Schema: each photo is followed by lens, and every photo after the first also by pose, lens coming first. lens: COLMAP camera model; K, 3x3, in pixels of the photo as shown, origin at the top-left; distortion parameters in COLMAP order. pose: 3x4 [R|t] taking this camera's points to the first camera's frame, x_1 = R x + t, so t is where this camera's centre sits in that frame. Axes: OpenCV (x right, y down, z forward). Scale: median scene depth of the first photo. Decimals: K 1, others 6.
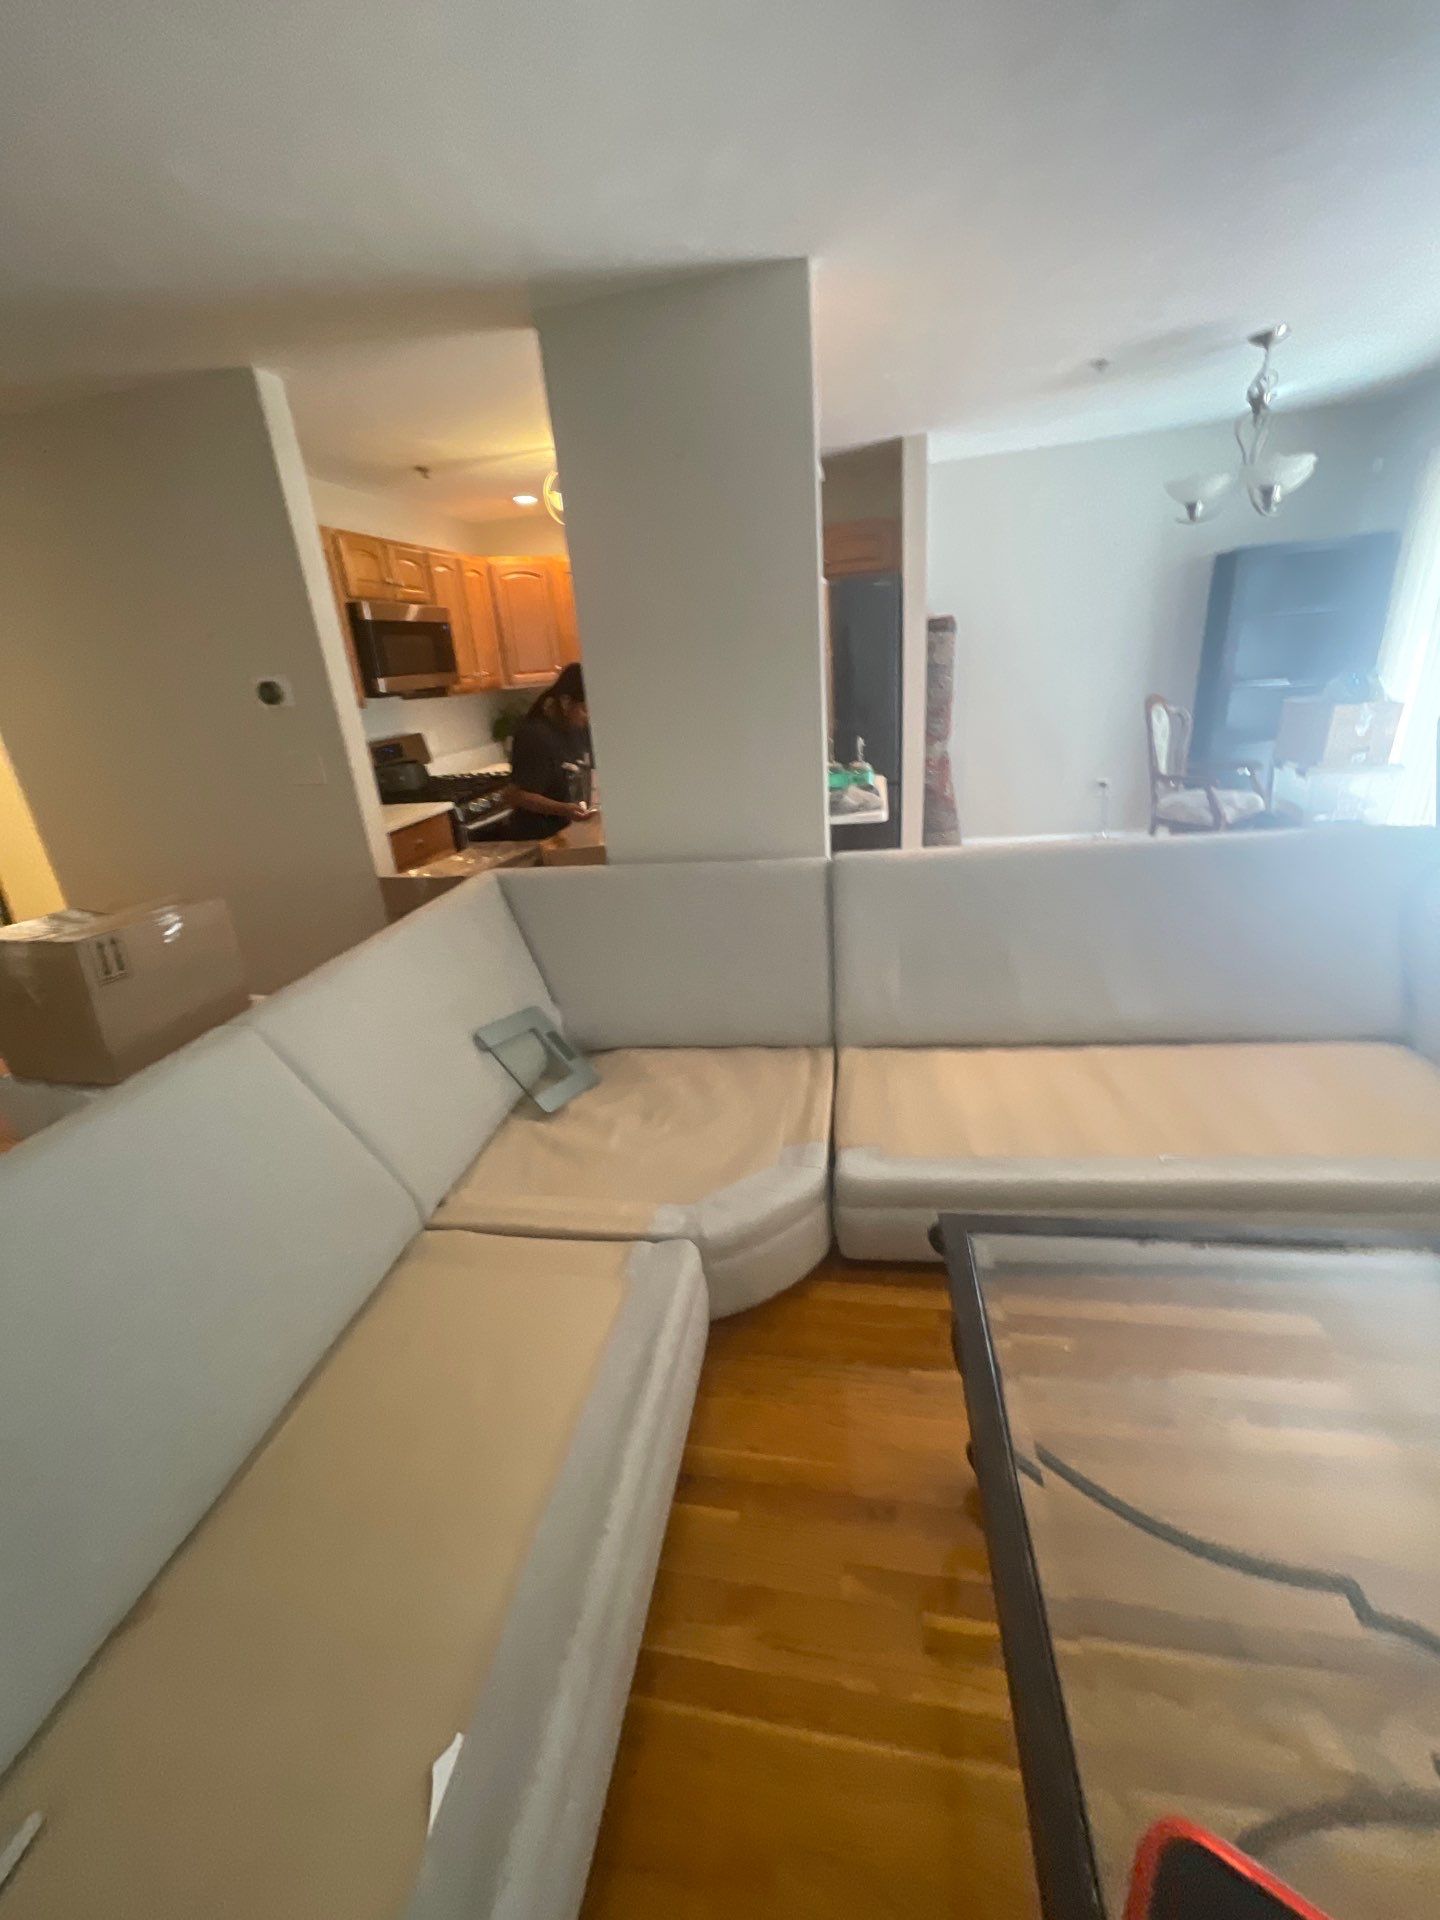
lens RADIAL K [[772.4, 0, 720.0], [0, 772.4, 960.0], [0, 0, 1]] dist [-0.003395, -0.000339]
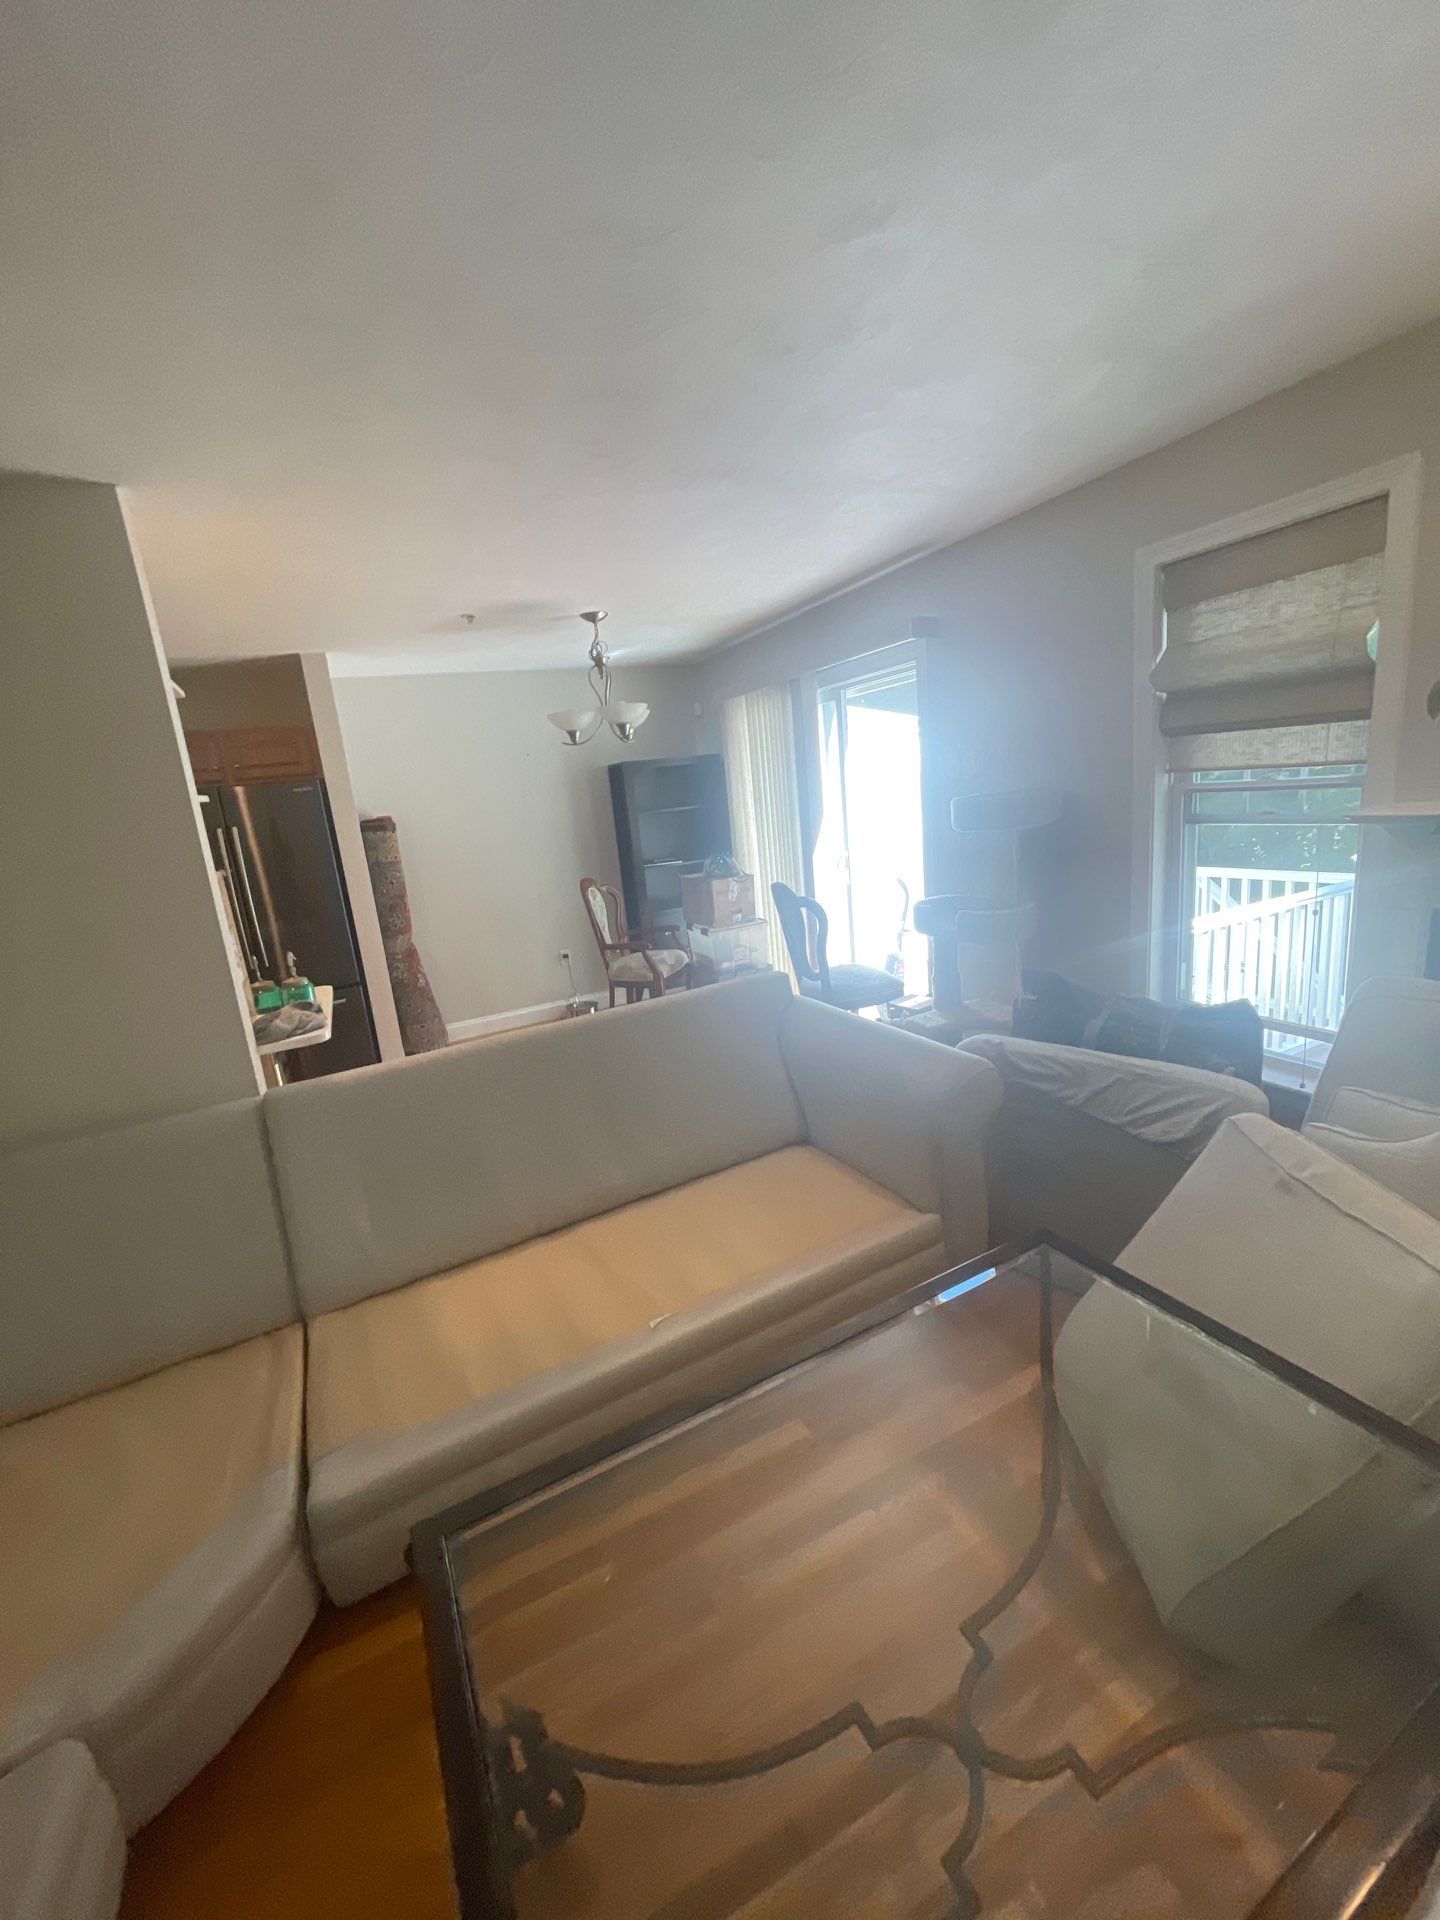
lens RADIAL K [[772.4, 0, 720.0], [0, 772.4, 960.0], [0, 0, 1]] dist [-0.003395, -0.000339]
pose [[0.807122, -0.123579, 0.577306, 0.063174], [0.245121, 0.959727, -0.137260, -0.028759], [-0.537093, 0.252295, 0.804909, -0.004131]]
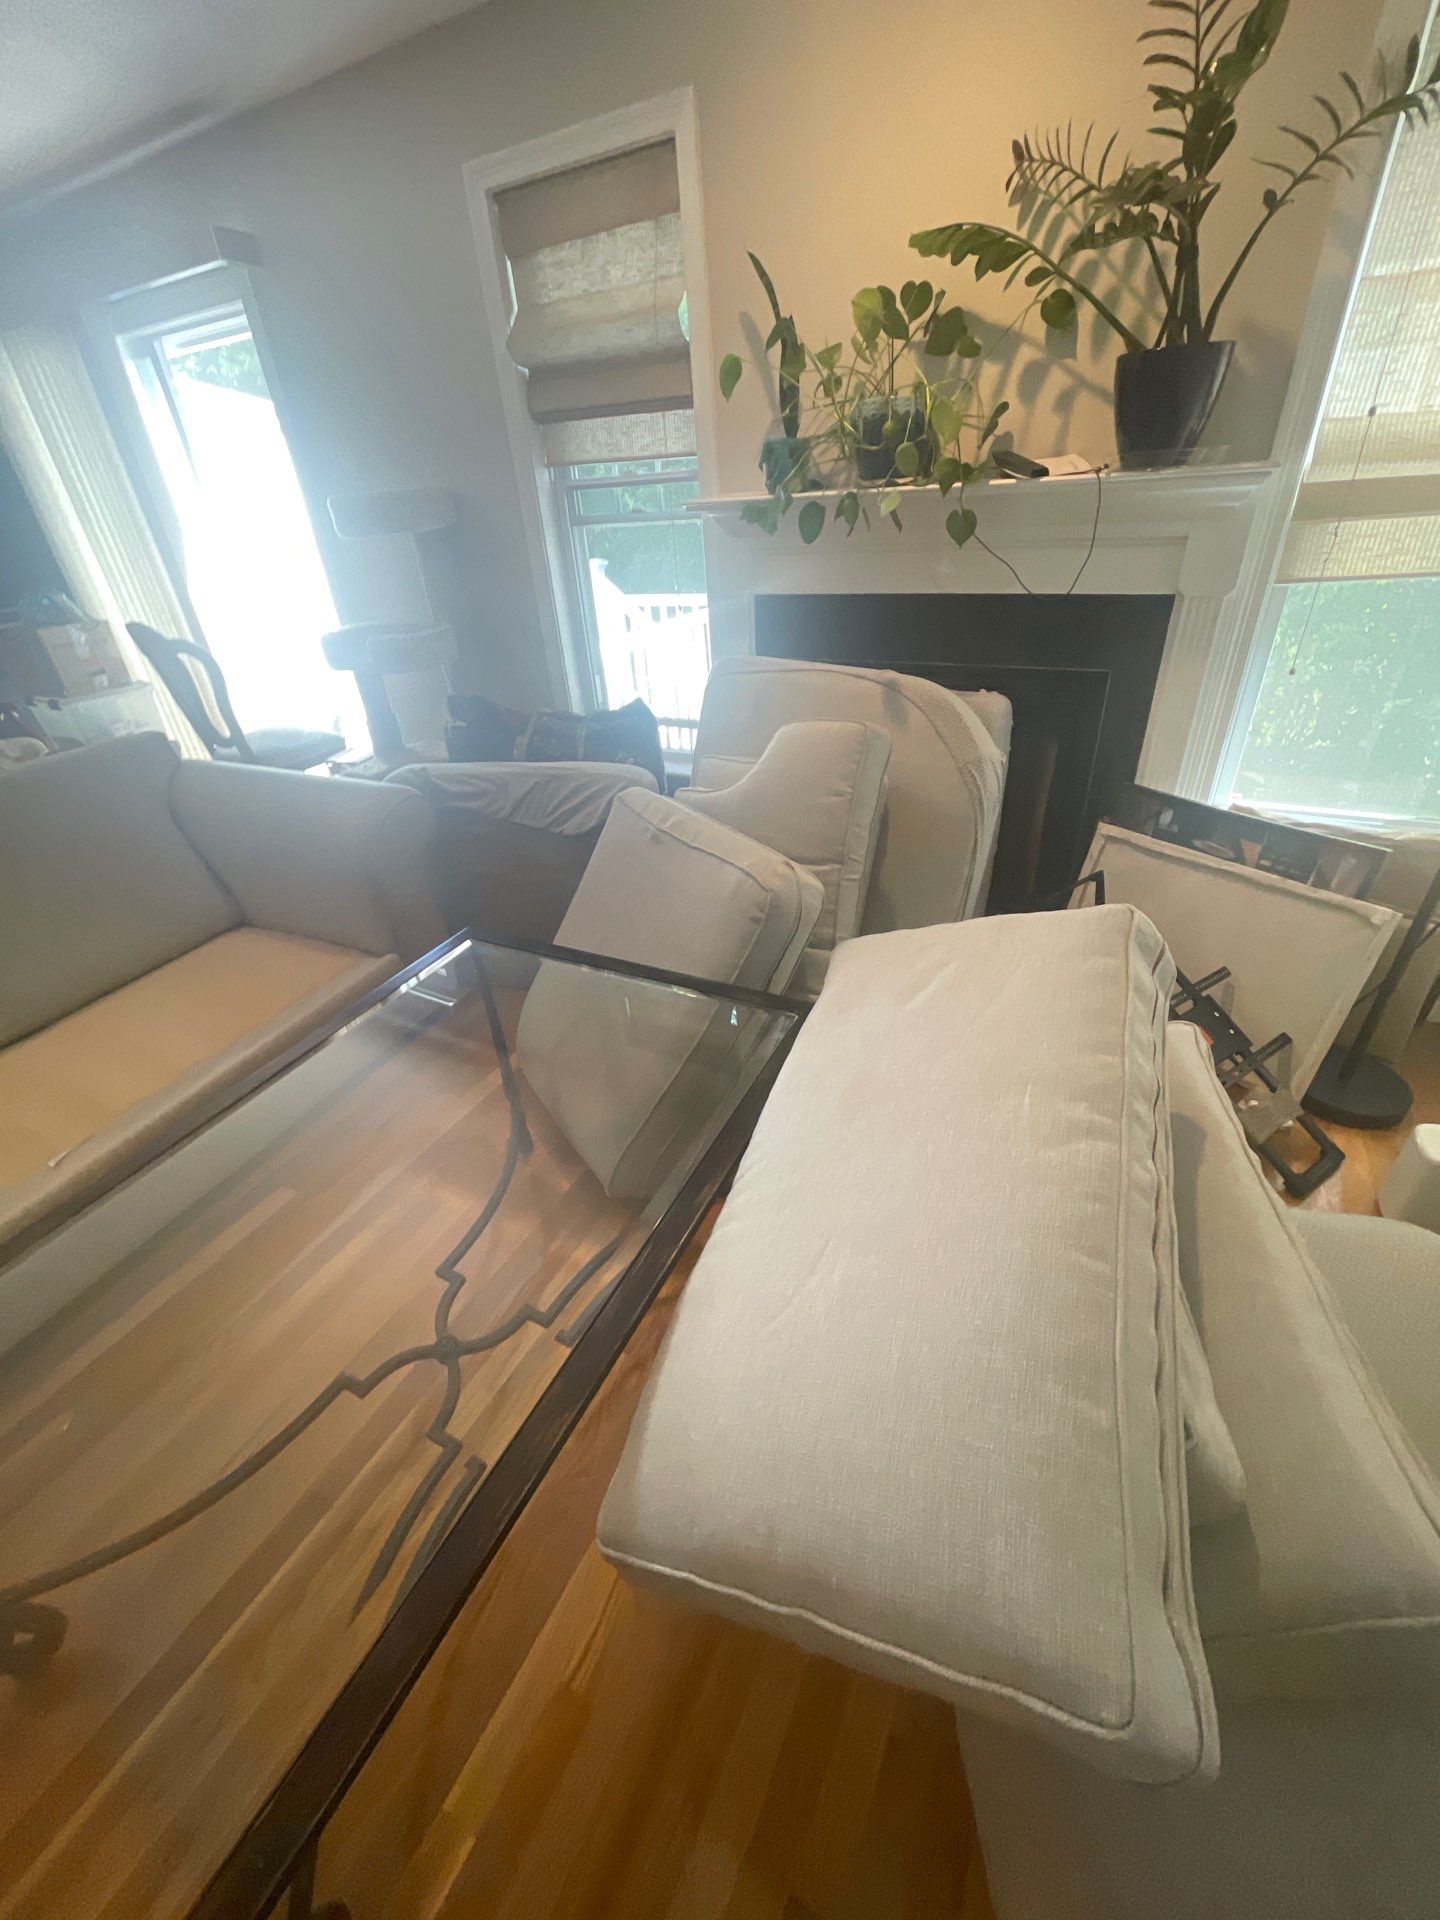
lens RADIAL K [[771.7, 0, 720.0], [0, 771.7, 960.0], [0, 0, 1]] dist [-0.000616, -0.000156]
pose [[0.310286, -0.448937, 0.837960, 0.109234], [0.387777, 0.864570, 0.319605, 0.043788], [-0.867958, 0.225772, 0.442352, -0.044642]]
